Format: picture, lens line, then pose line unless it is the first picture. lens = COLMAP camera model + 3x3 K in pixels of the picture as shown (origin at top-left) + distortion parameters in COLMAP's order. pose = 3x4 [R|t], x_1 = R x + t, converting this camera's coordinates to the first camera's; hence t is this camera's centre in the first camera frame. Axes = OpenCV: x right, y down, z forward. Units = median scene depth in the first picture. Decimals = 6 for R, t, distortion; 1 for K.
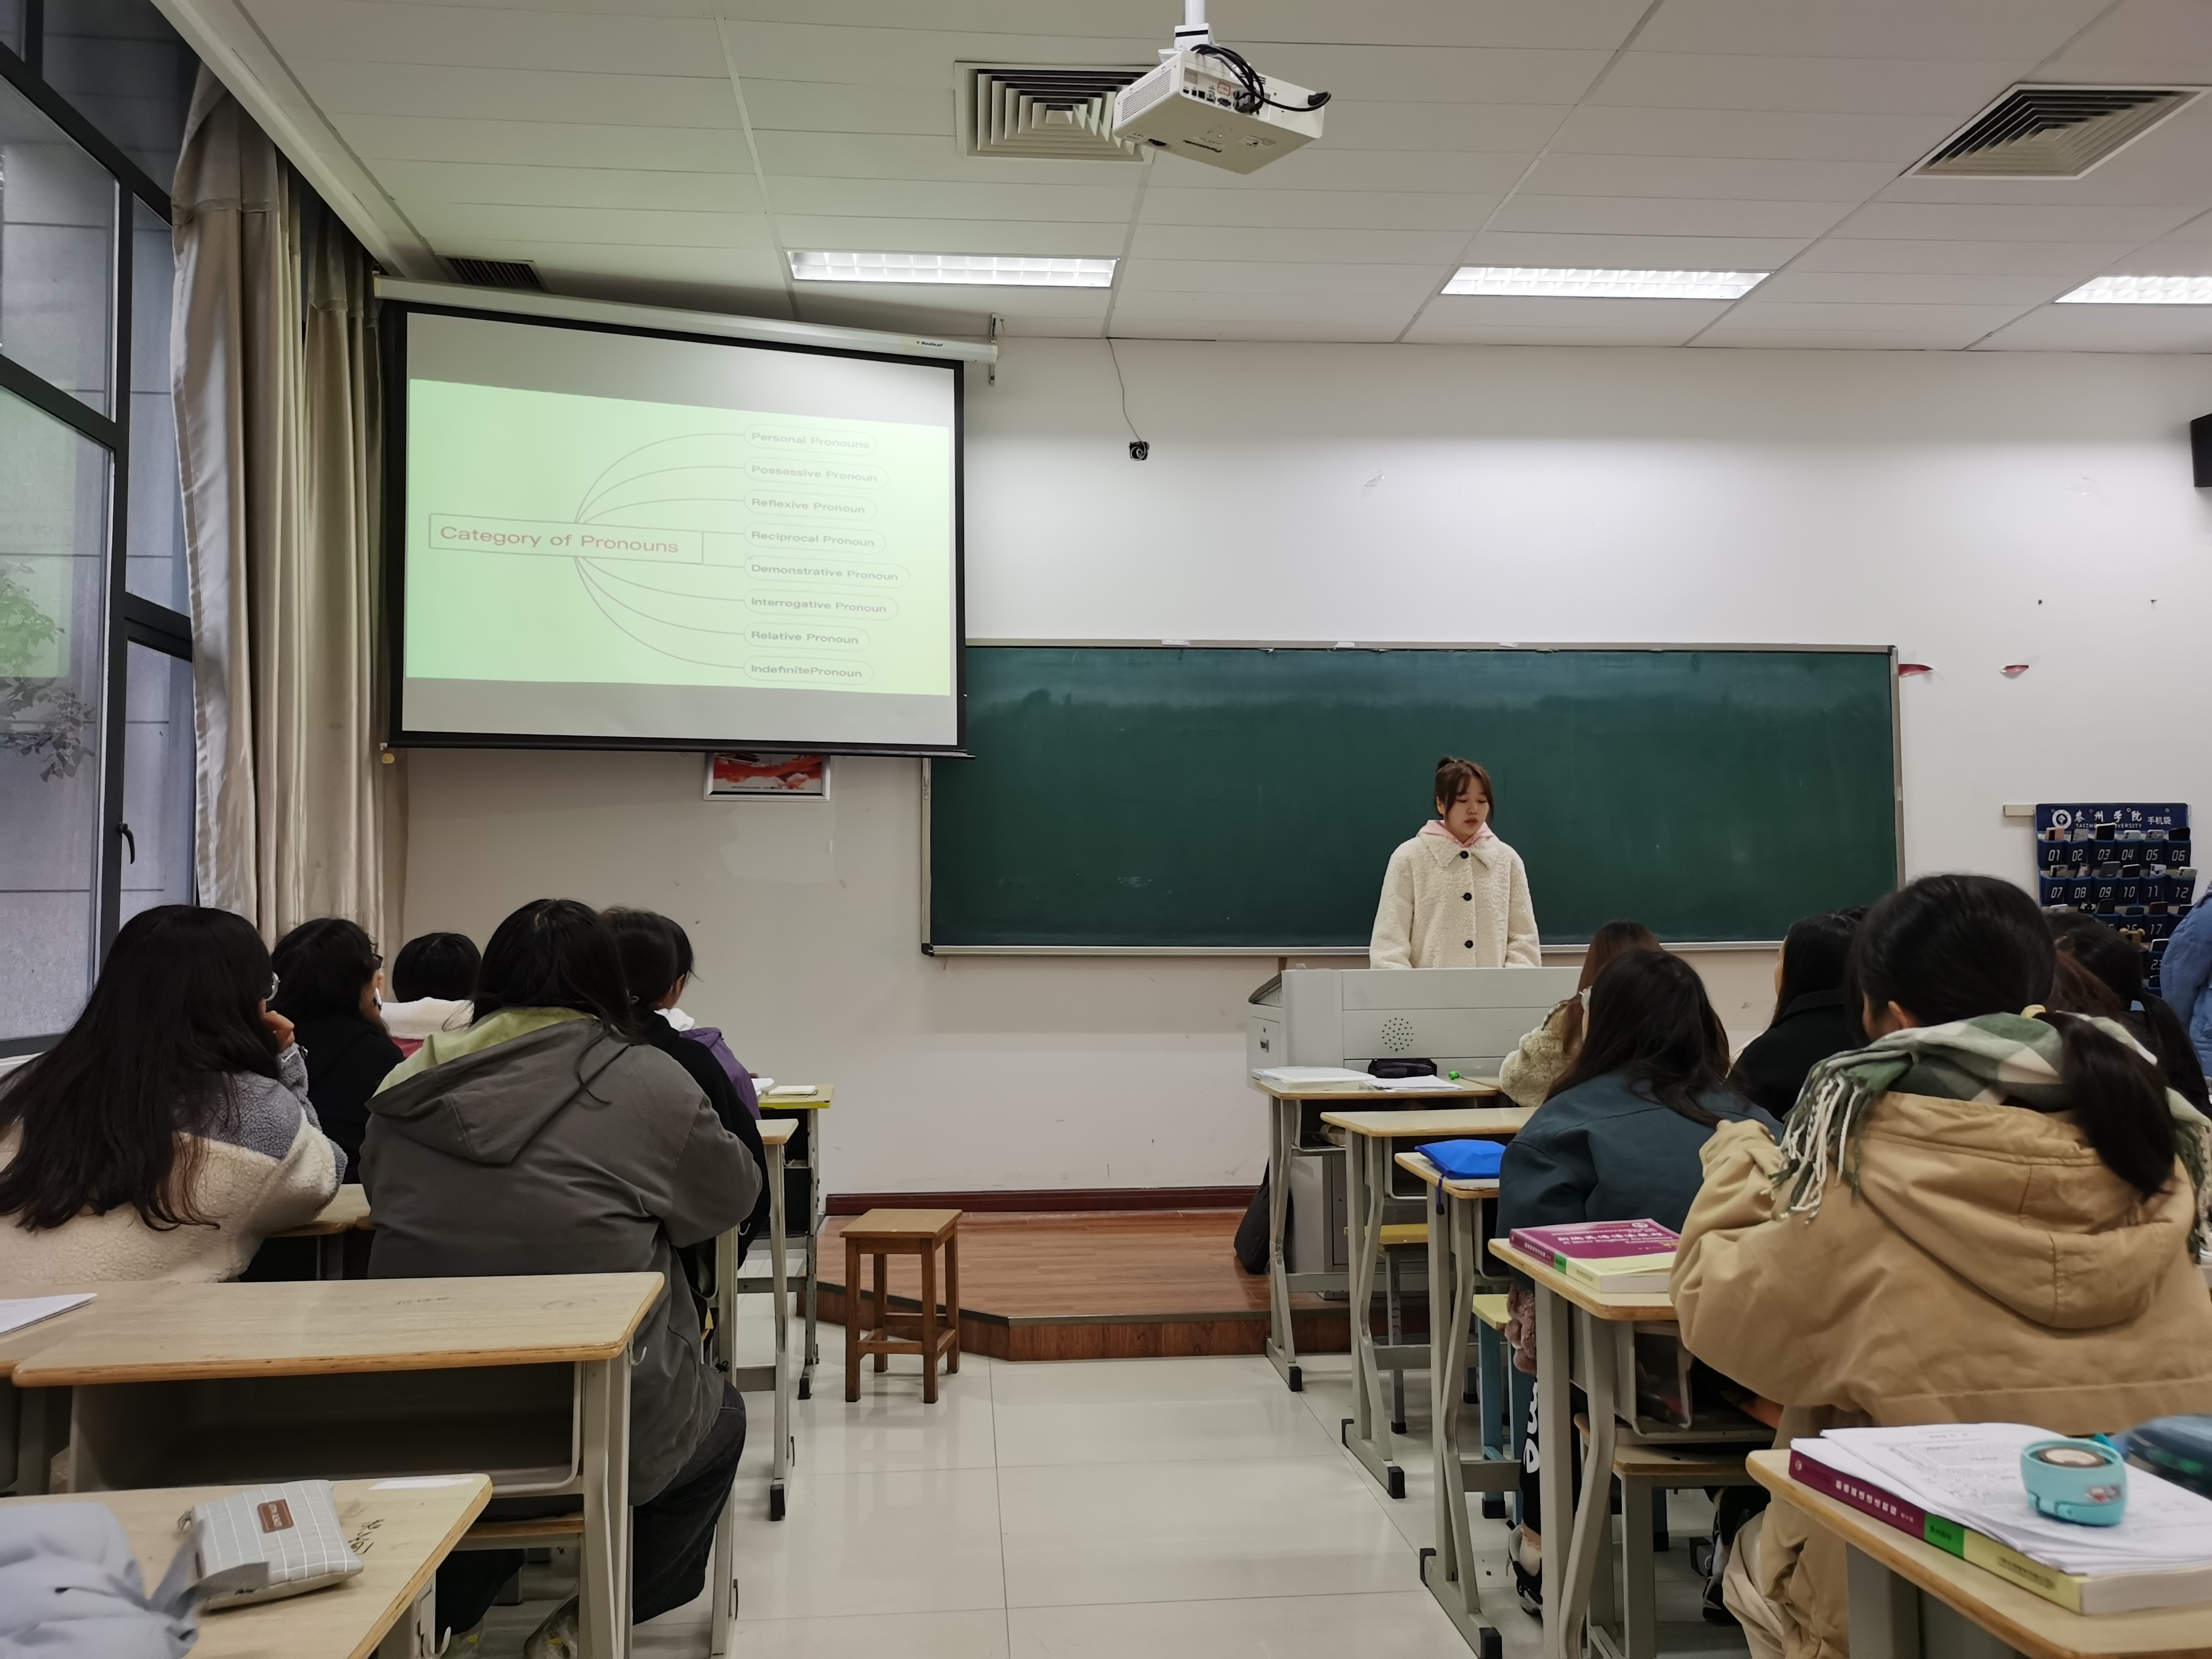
lens RADIAL K [[1691.2, 0, 1106.0], [0, 1691.2, 829.5], [0, 0, 1]] dist [0.029772, -0.015463]
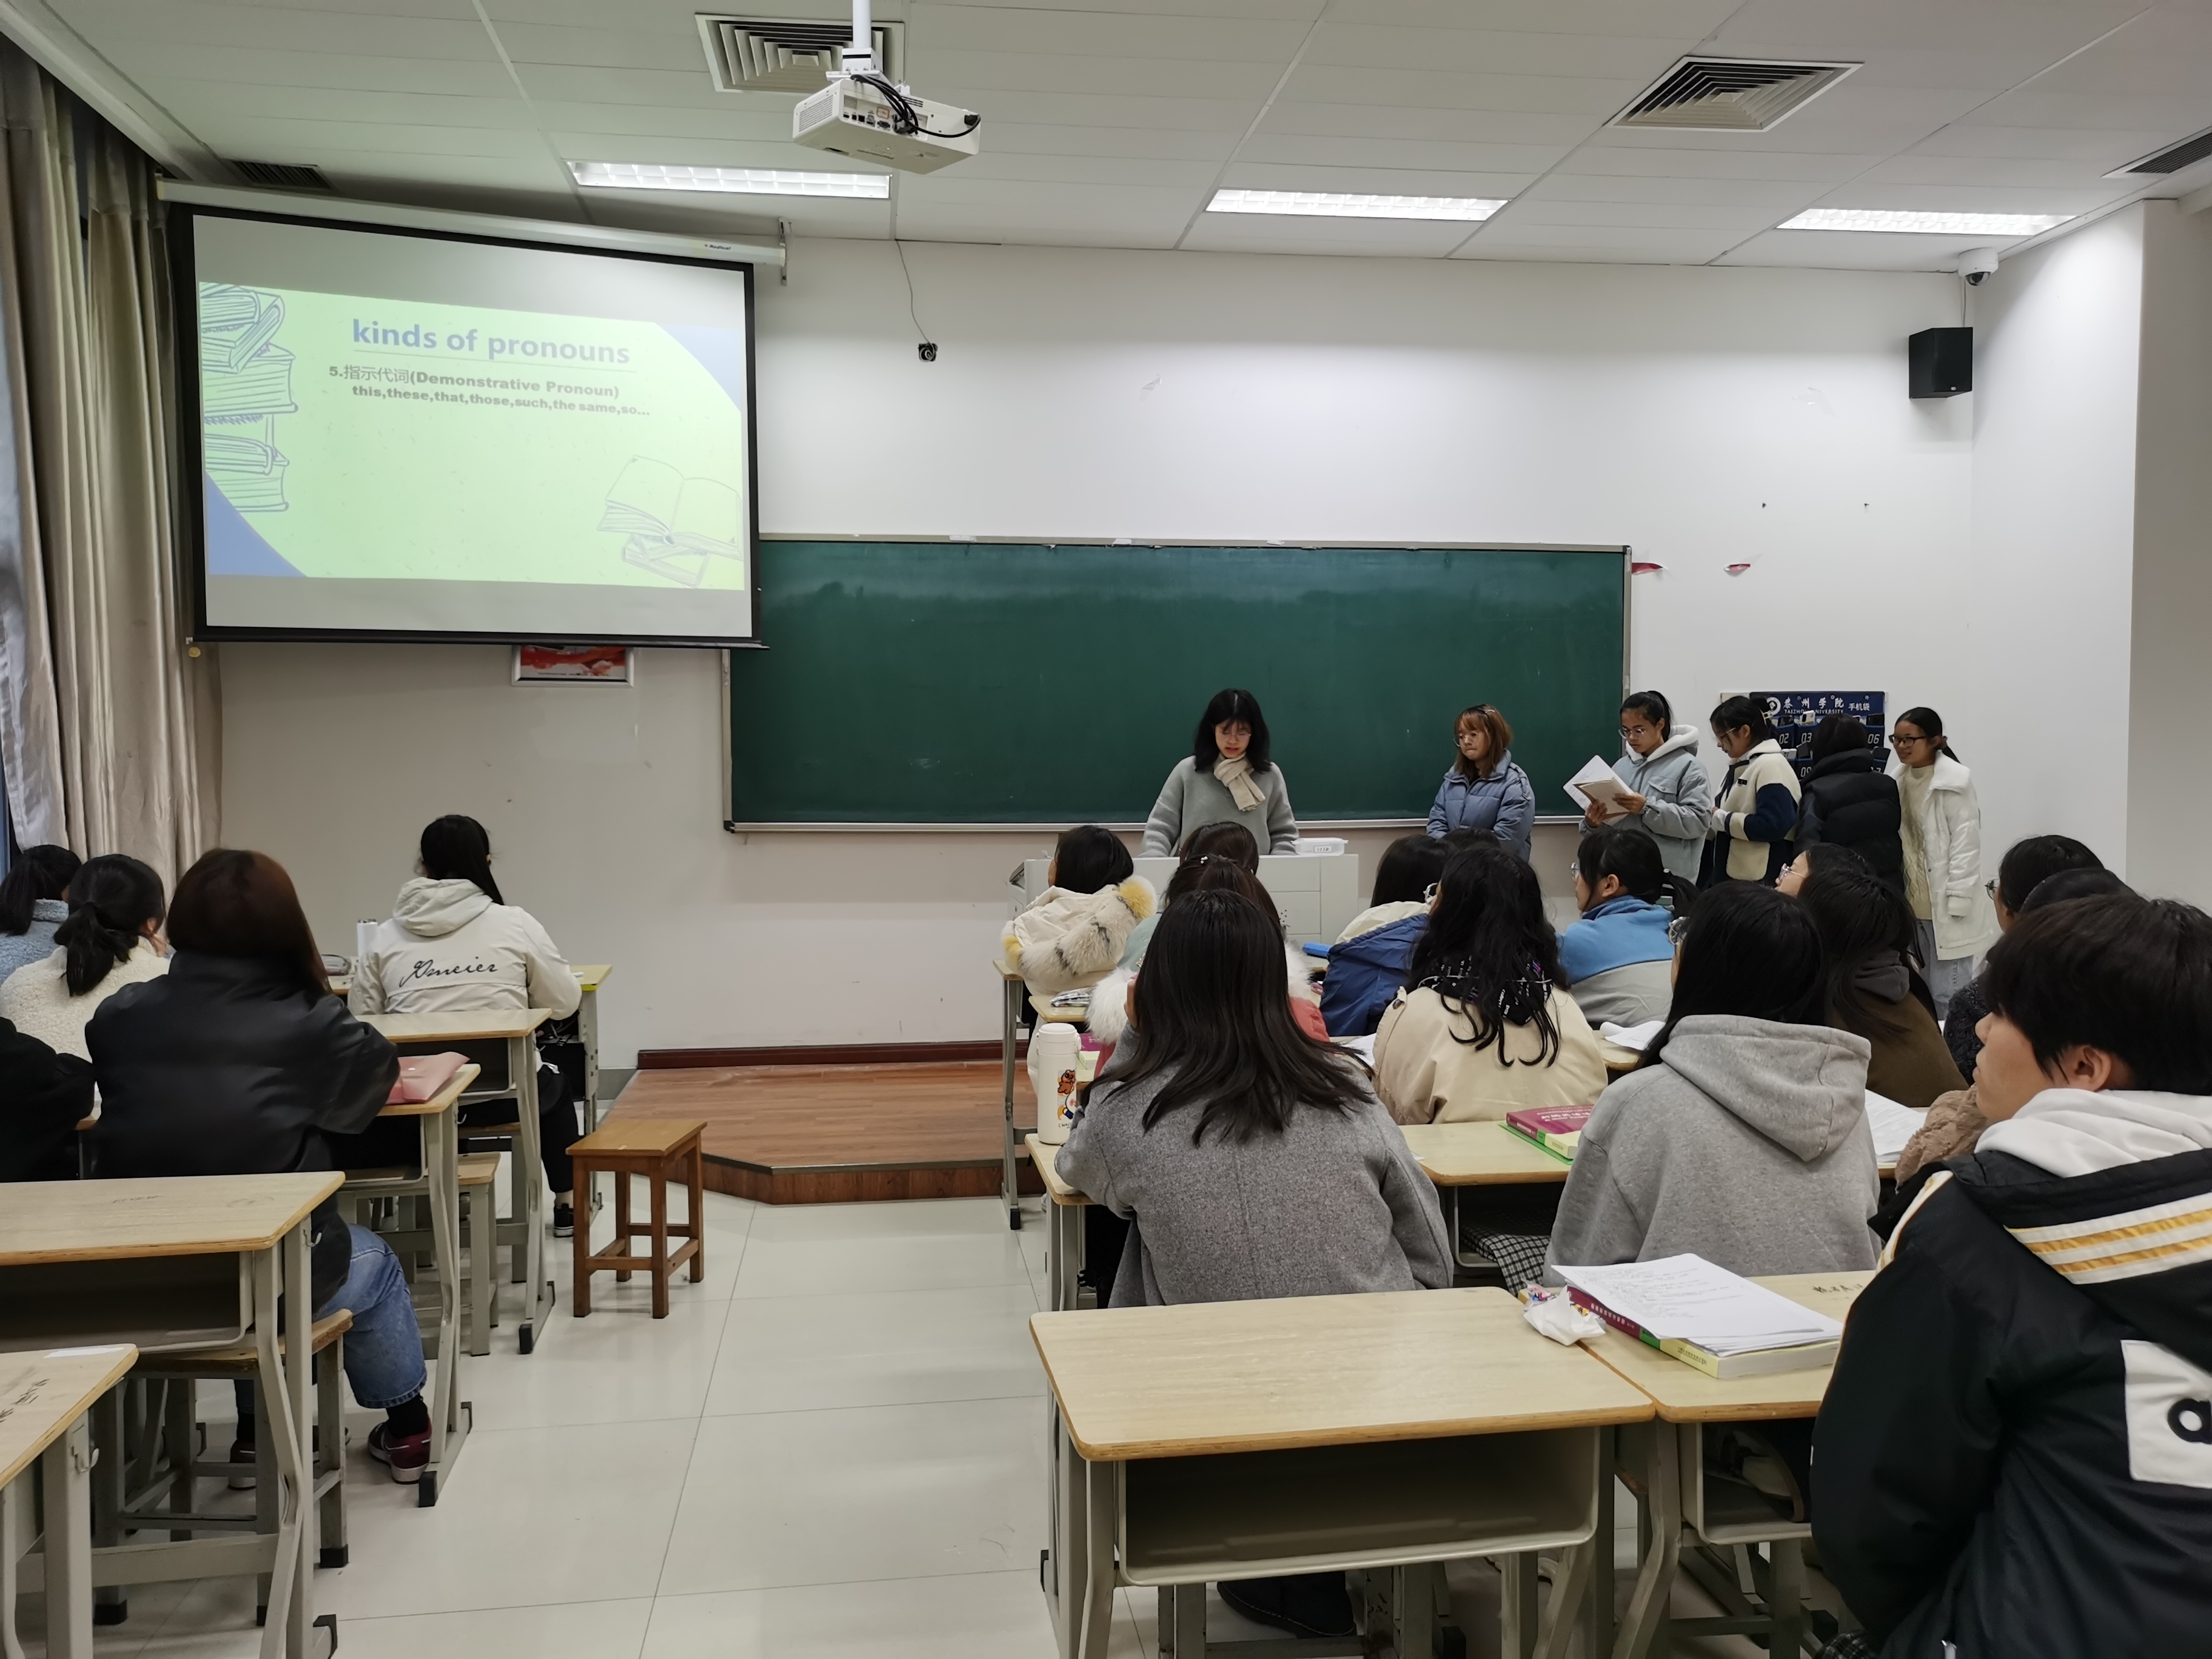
lens RADIAL K [[1691.2, 0, 1106.0], [0, 1691.2, 829.5], [0, 0, 1]] dist [0.029772, -0.015463]
pose [[0.998535, 0.000664, 0.054100, 0.077751], [-0.006271, 0.994605, 0.103549, -0.041266], [-0.053739, -0.103737, 0.993152, -0.084598]]
